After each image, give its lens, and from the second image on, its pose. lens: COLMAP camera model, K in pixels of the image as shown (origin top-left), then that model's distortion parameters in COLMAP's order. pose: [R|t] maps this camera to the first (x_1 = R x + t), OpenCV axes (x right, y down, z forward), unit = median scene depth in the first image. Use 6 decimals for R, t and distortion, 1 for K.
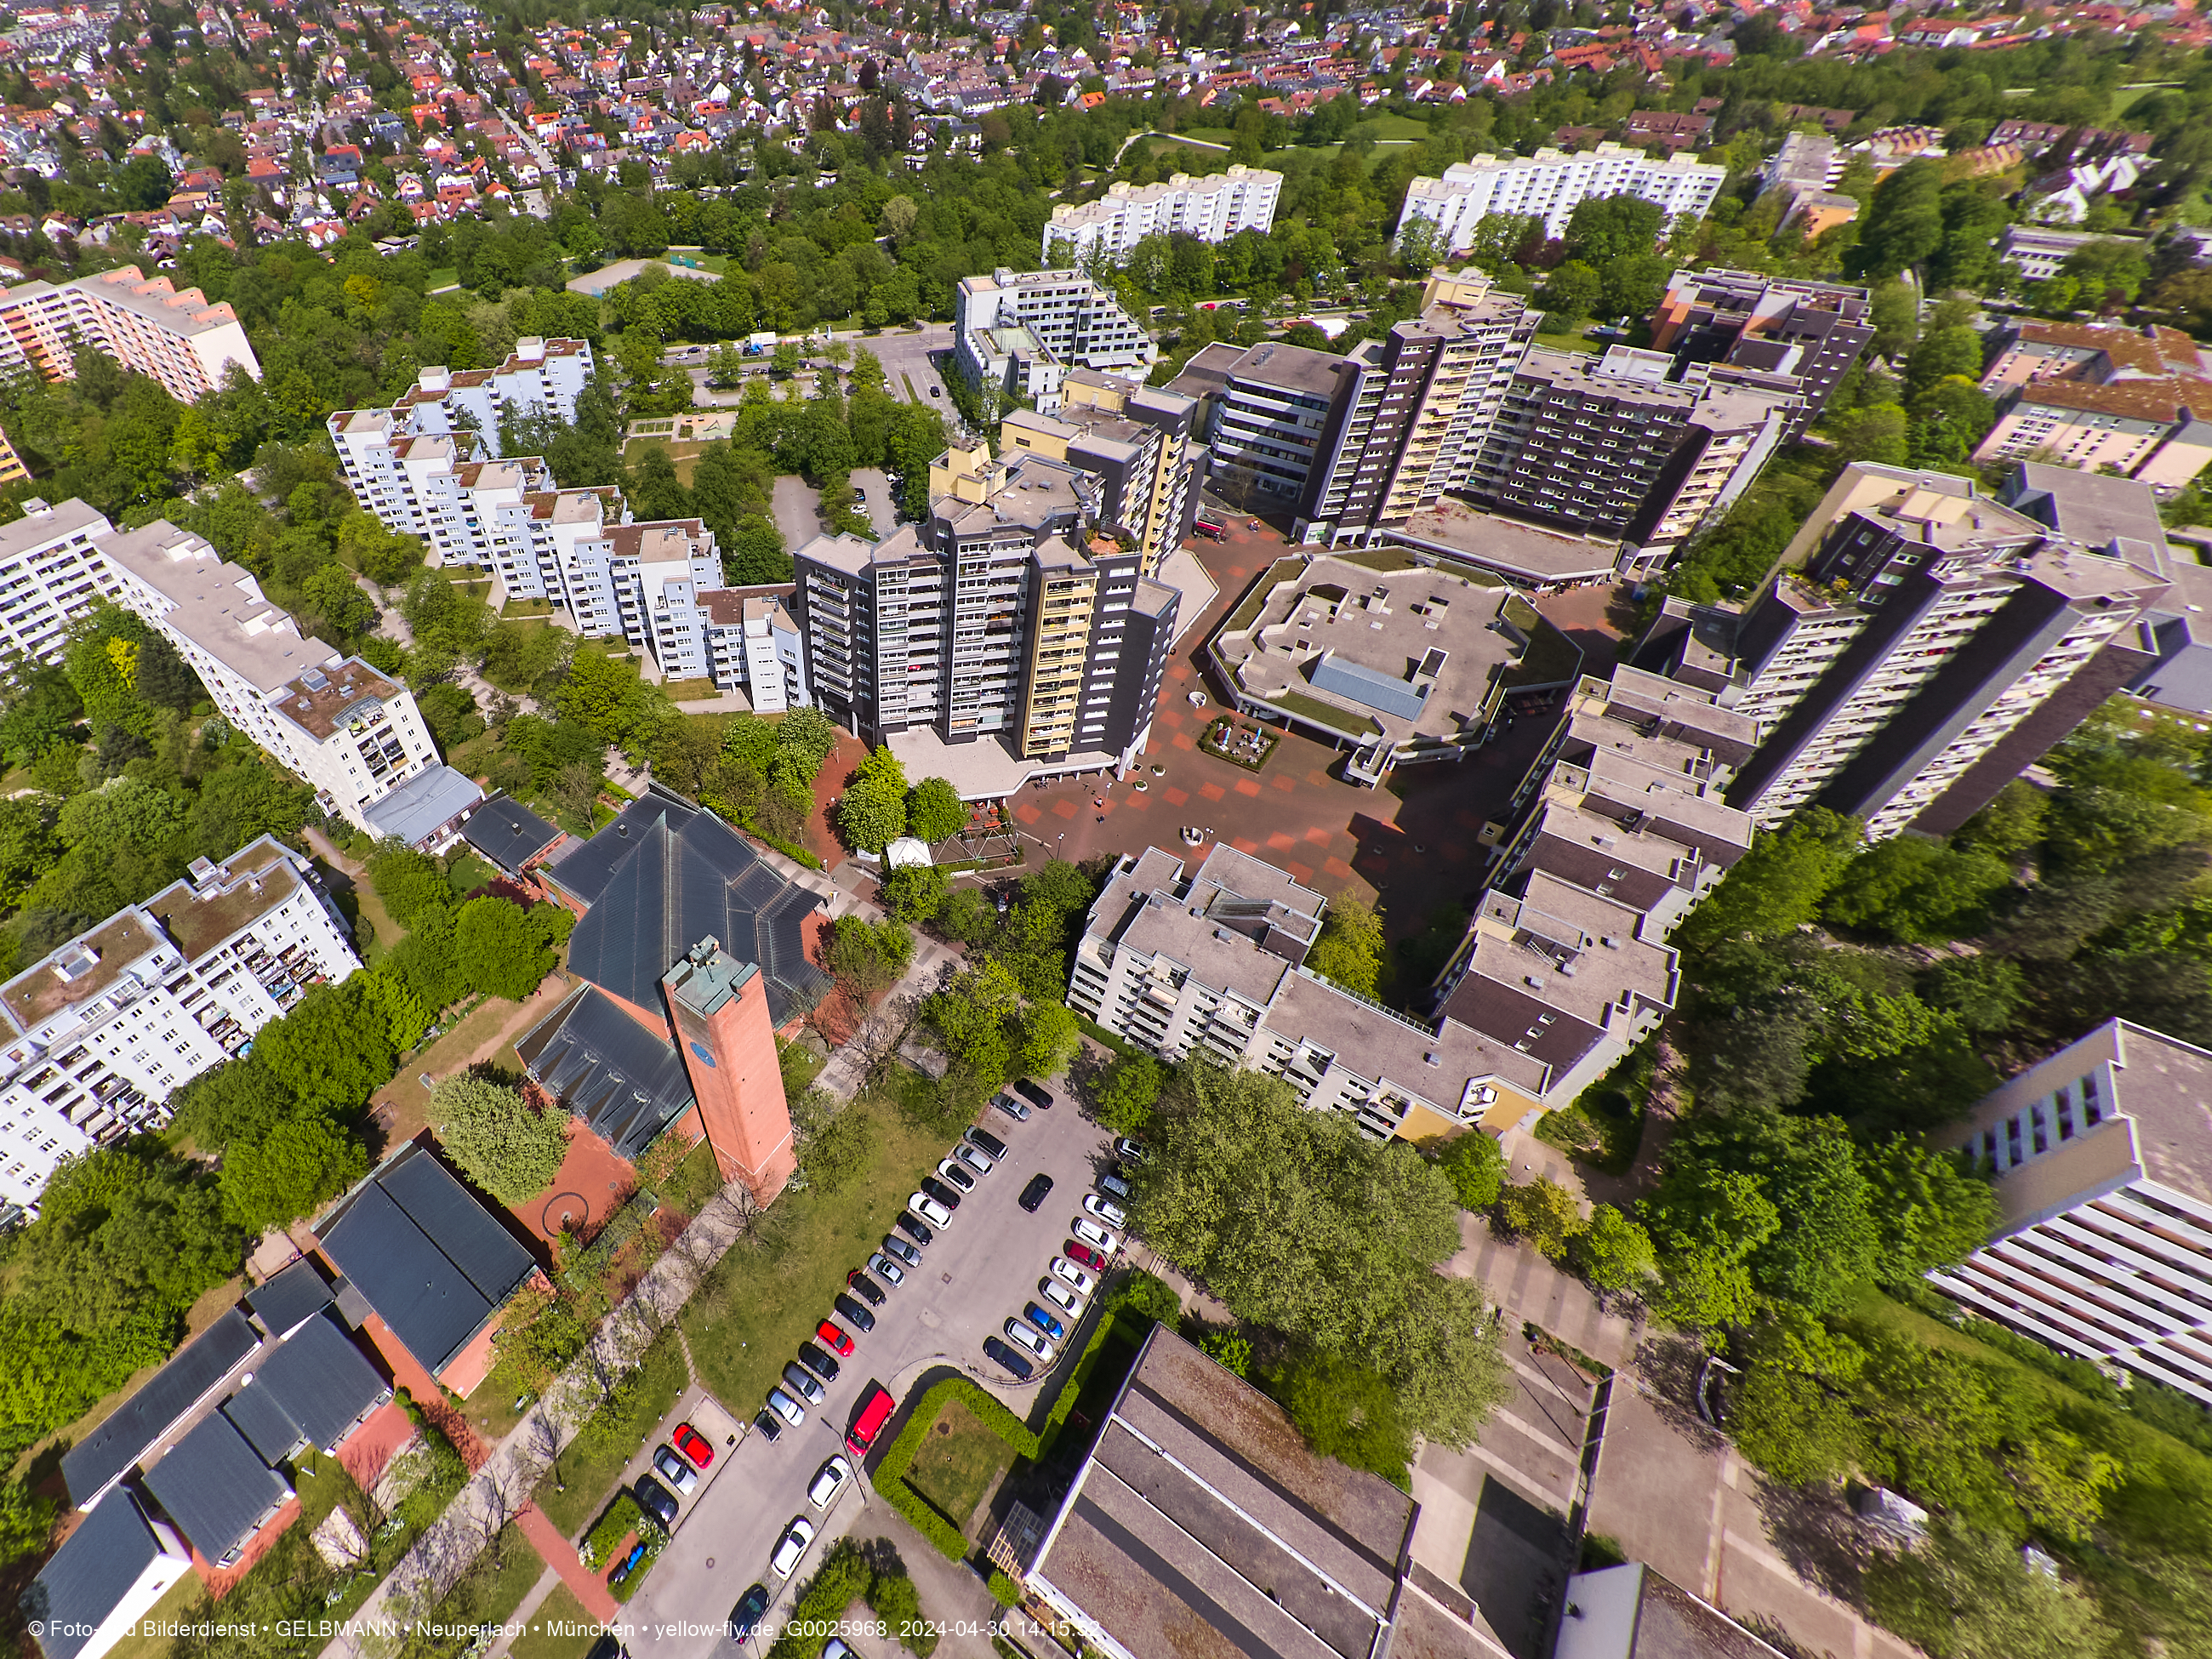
lens RADIAL K [[965.1, 0, 841.3], [0, 965.1, 782.9], [0, 0, 1]] dist [-0.019200, 0.010052]
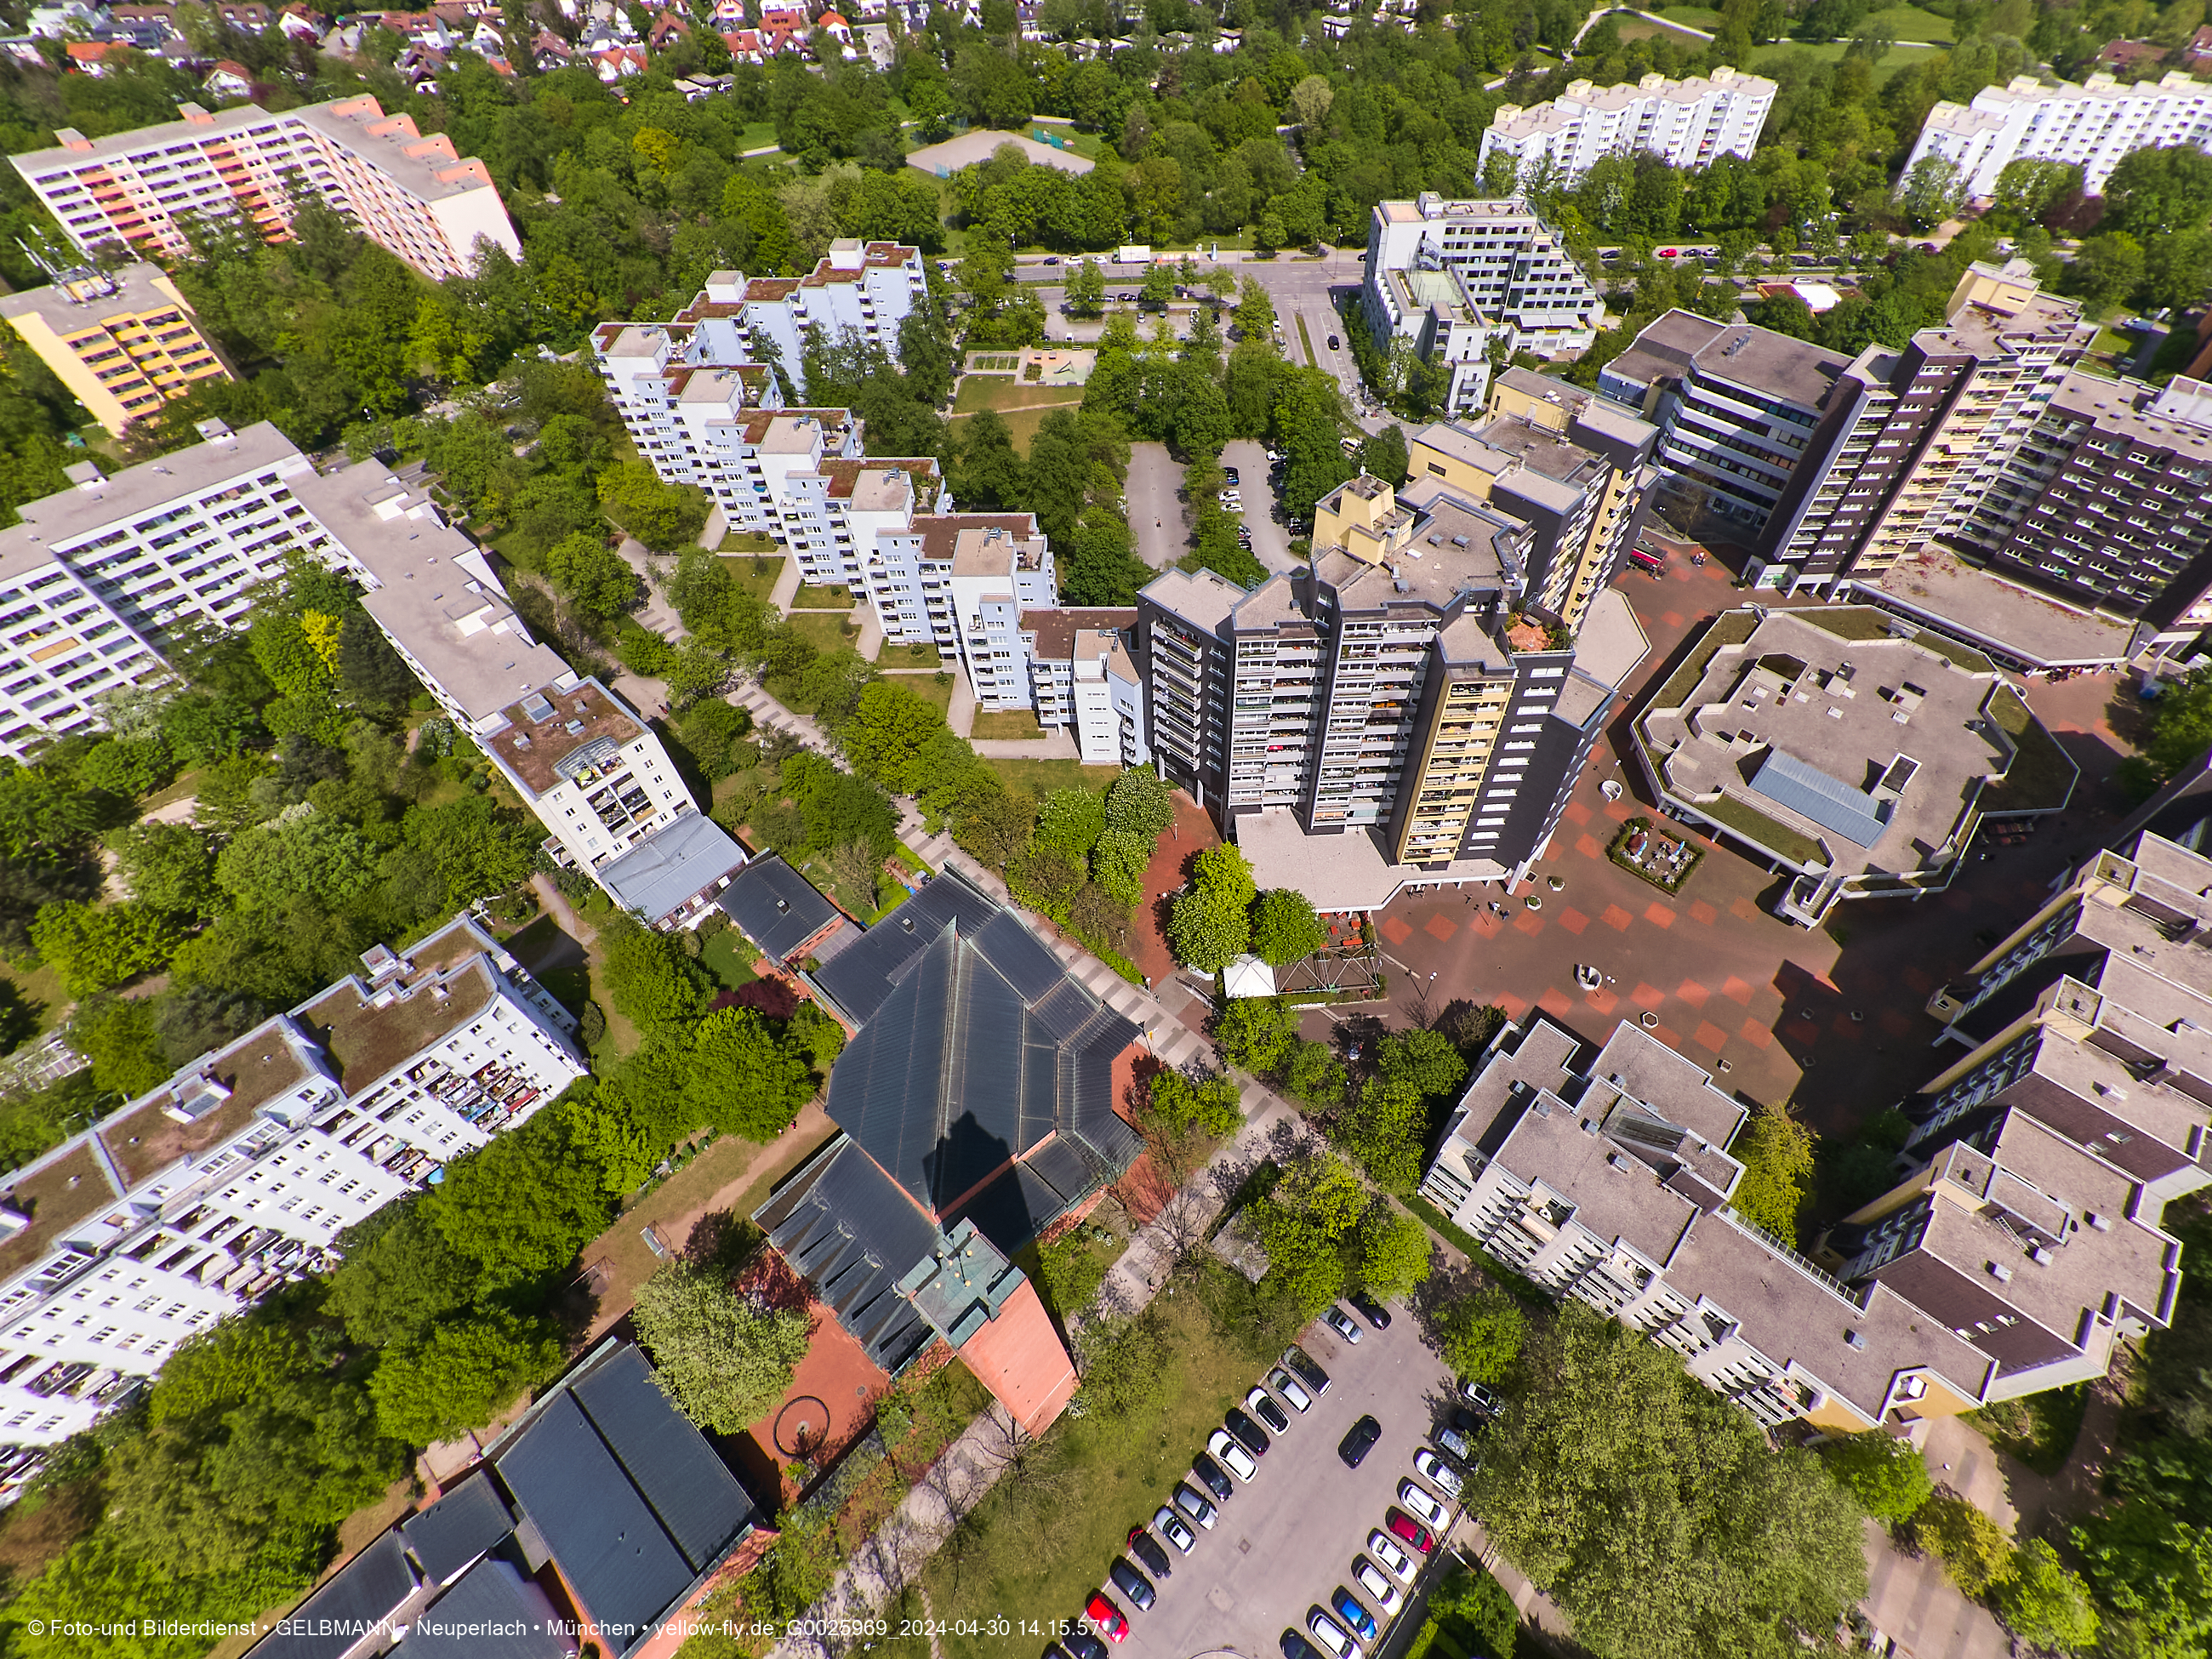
lens RADIAL K [[1009.3, 0, 1196.2], [0, 1009.3, 833.7], [0, 0, 1]] dist [-0.013331, 0.007200]
pose [[0.997033, 0.076553, 0.007996, 0.005792], [-0.076957, 0.989613, 0.121424, -0.113712], [0.001382, -0.121679, 0.992569, 0.111703]]
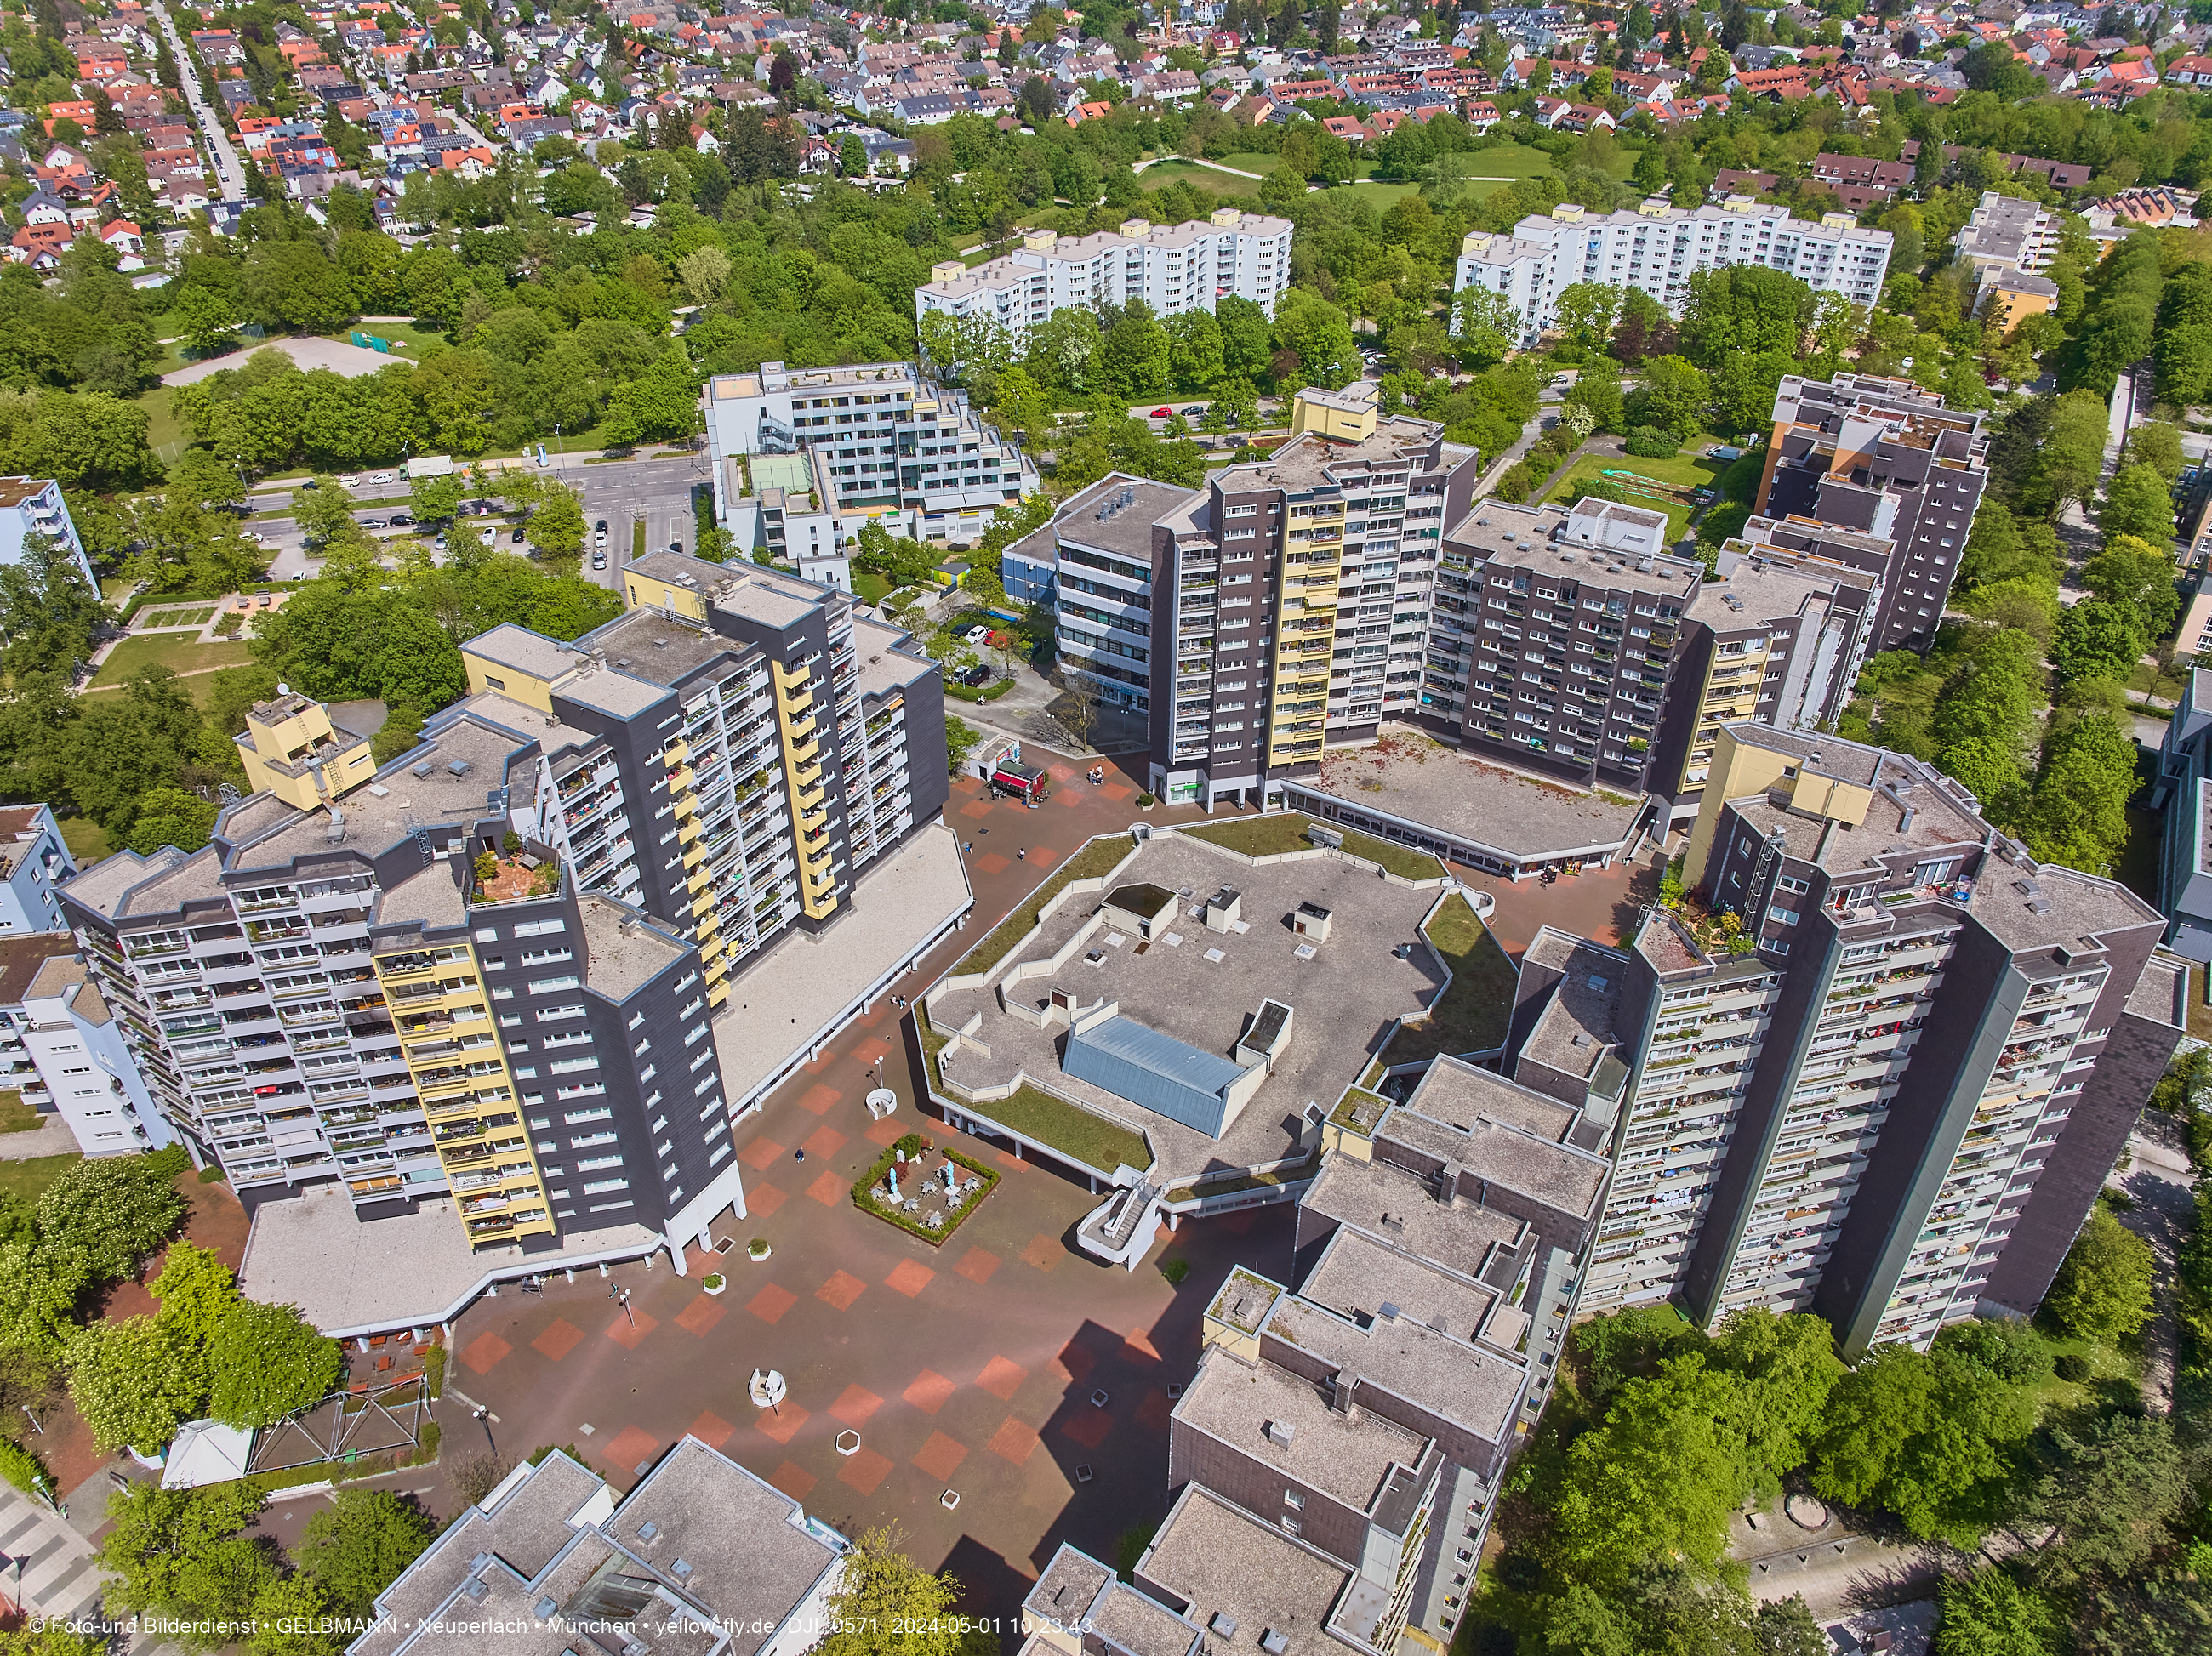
lens RADIAL K [[1553.5, 0, 1106.0], [0, 1553.5, 828.0], [0, 0, 1]] dist [-0.042717, -0.000203]
pose [[0.992860, -0.026046, 0.116406, 0.352810], [0.045839, 0.984249, -0.170743, -0.075207], [-0.110125, 0.174860, 0.978415, 0.057520]]
